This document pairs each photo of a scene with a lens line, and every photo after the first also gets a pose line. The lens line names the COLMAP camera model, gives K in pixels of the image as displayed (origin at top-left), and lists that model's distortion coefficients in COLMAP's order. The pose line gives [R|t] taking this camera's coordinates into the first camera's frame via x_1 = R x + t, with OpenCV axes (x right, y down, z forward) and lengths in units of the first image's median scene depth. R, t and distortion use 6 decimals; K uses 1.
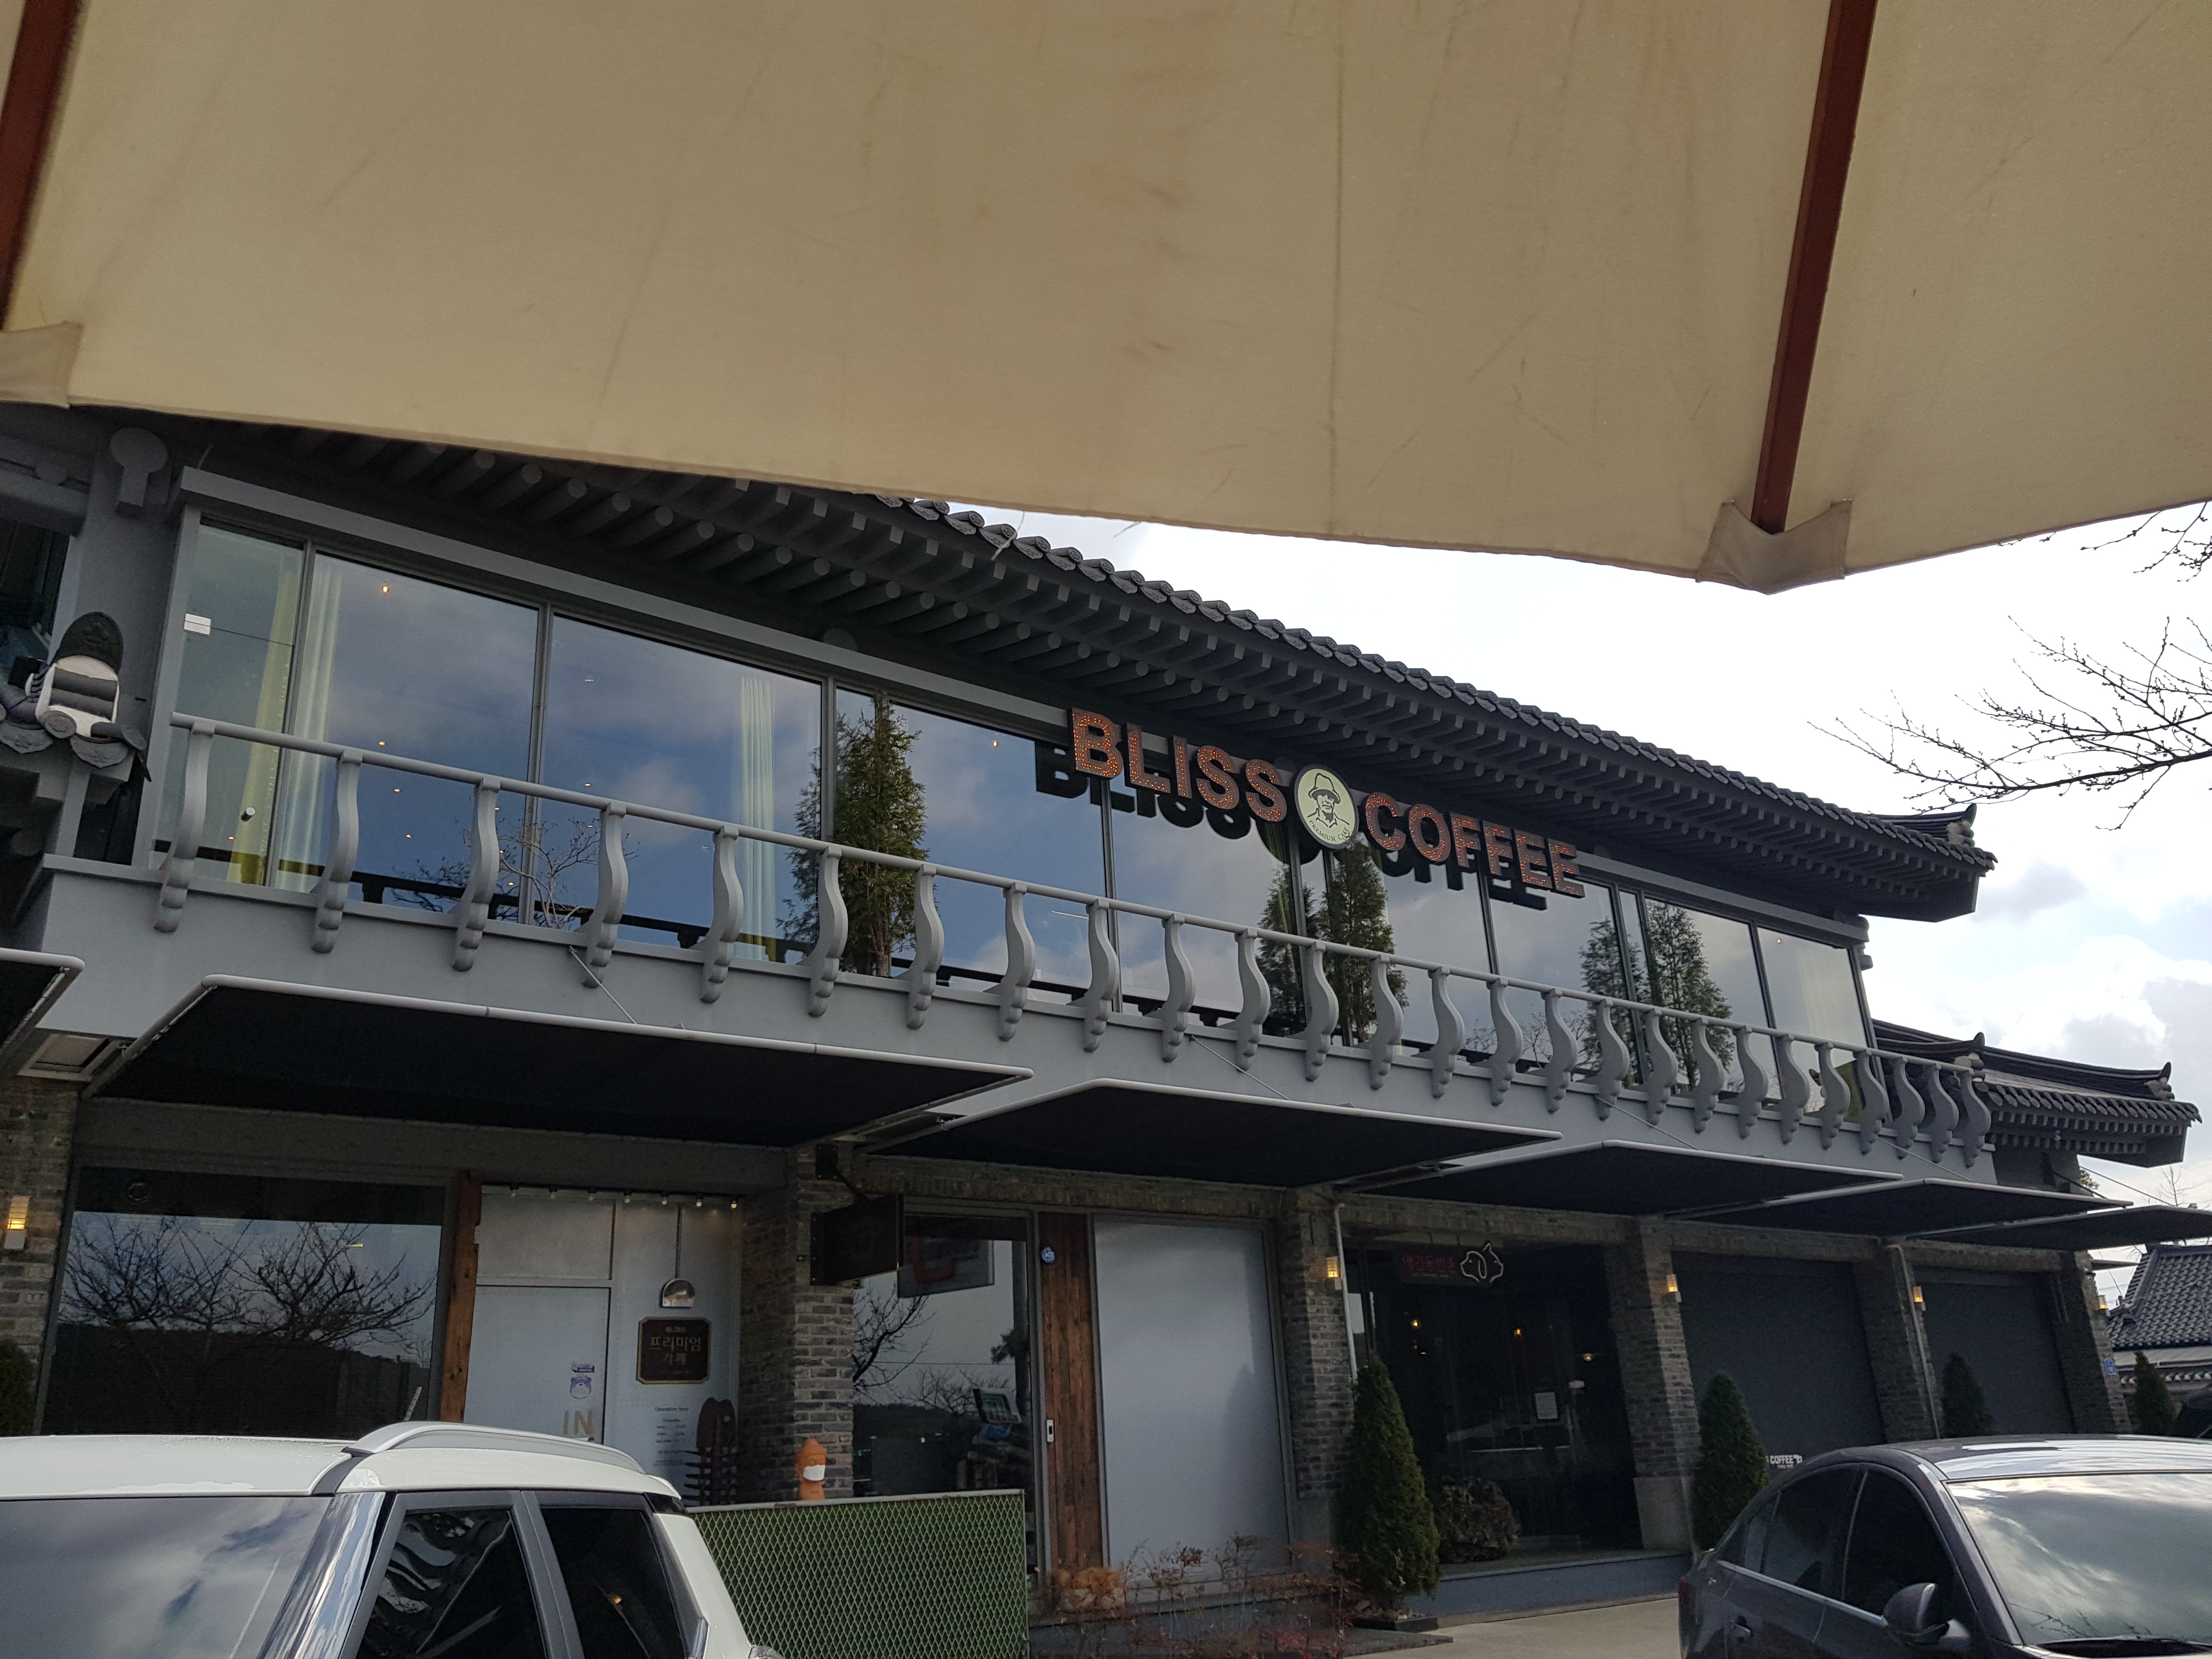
lens RADIAL K [[1687.8, 0, 1056.7], [0, 1687.8, 816.1], [0, 0, 1]] dist [0.066542, -0.116441]
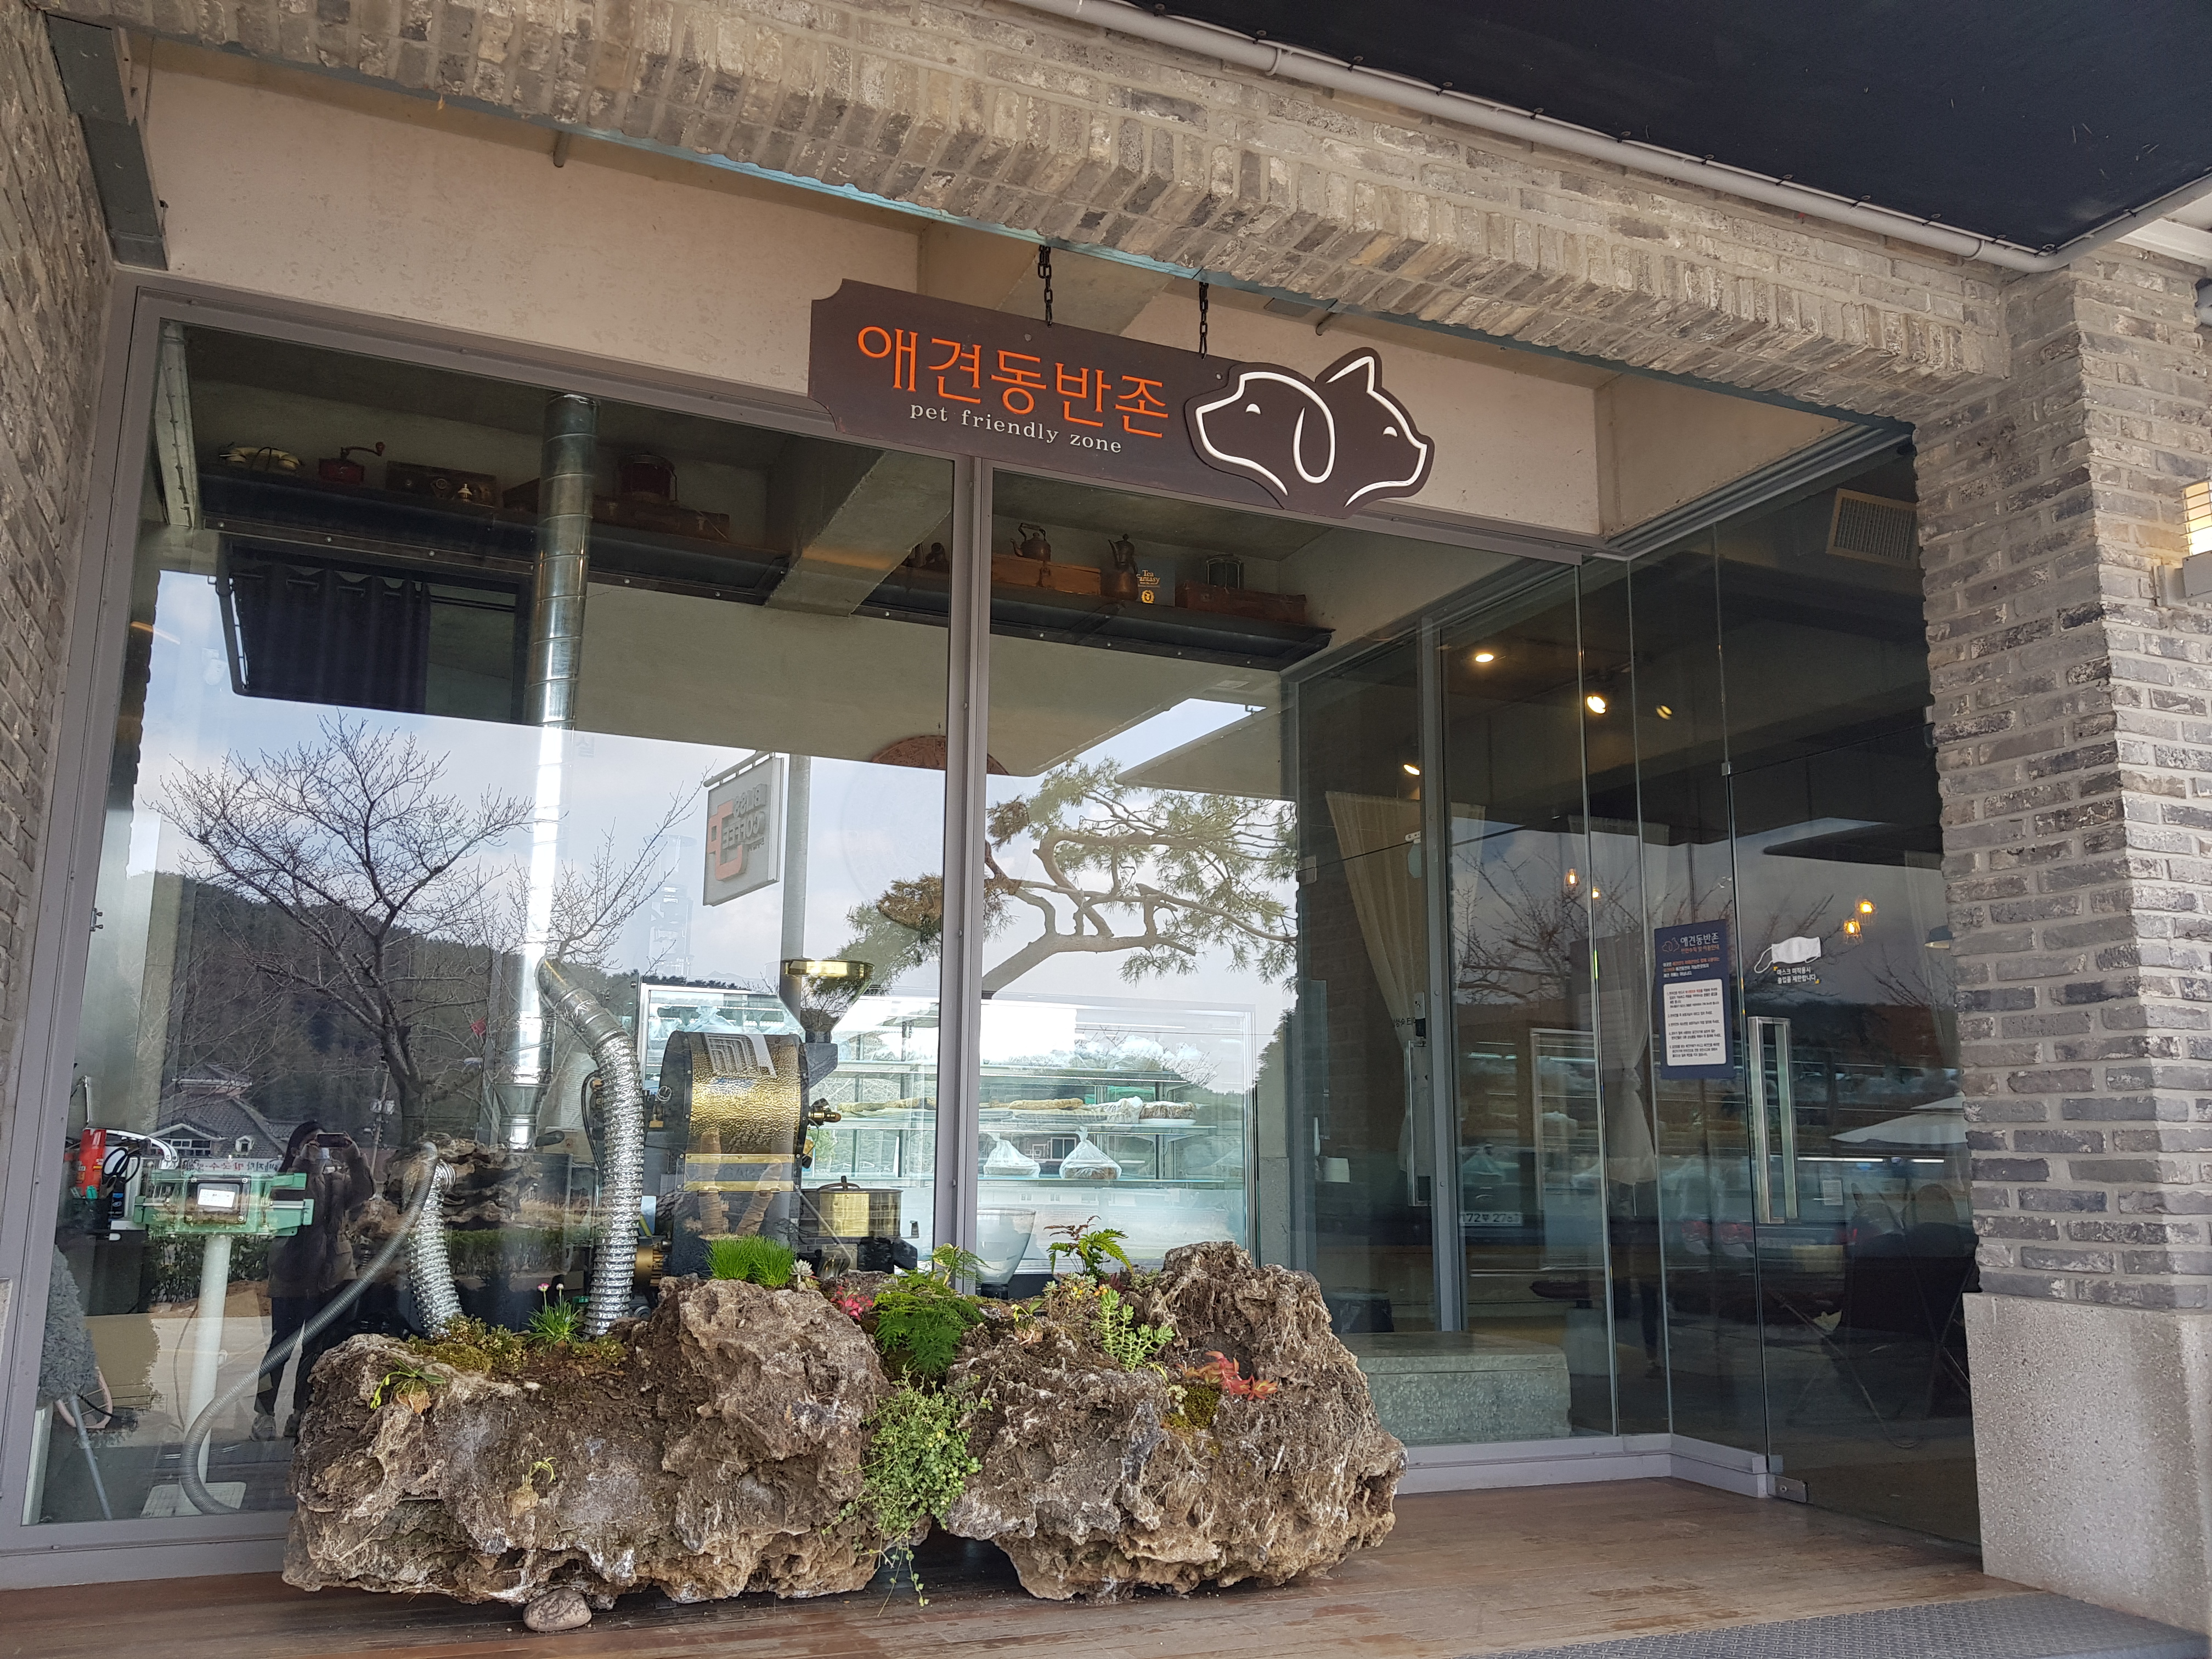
lens RADIAL K [[1687.8, 0, 1056.7], [0, 1687.8, 816.1], [0, 0, 1]] dist [0.066542, -0.116441]
pose [[0.963662, 0.007097, -0.267031, 0.288260], [0.042386, 0.982920, 0.179086, 0.281800], [0.263741, -0.183896, 0.946902, 0.775102]]
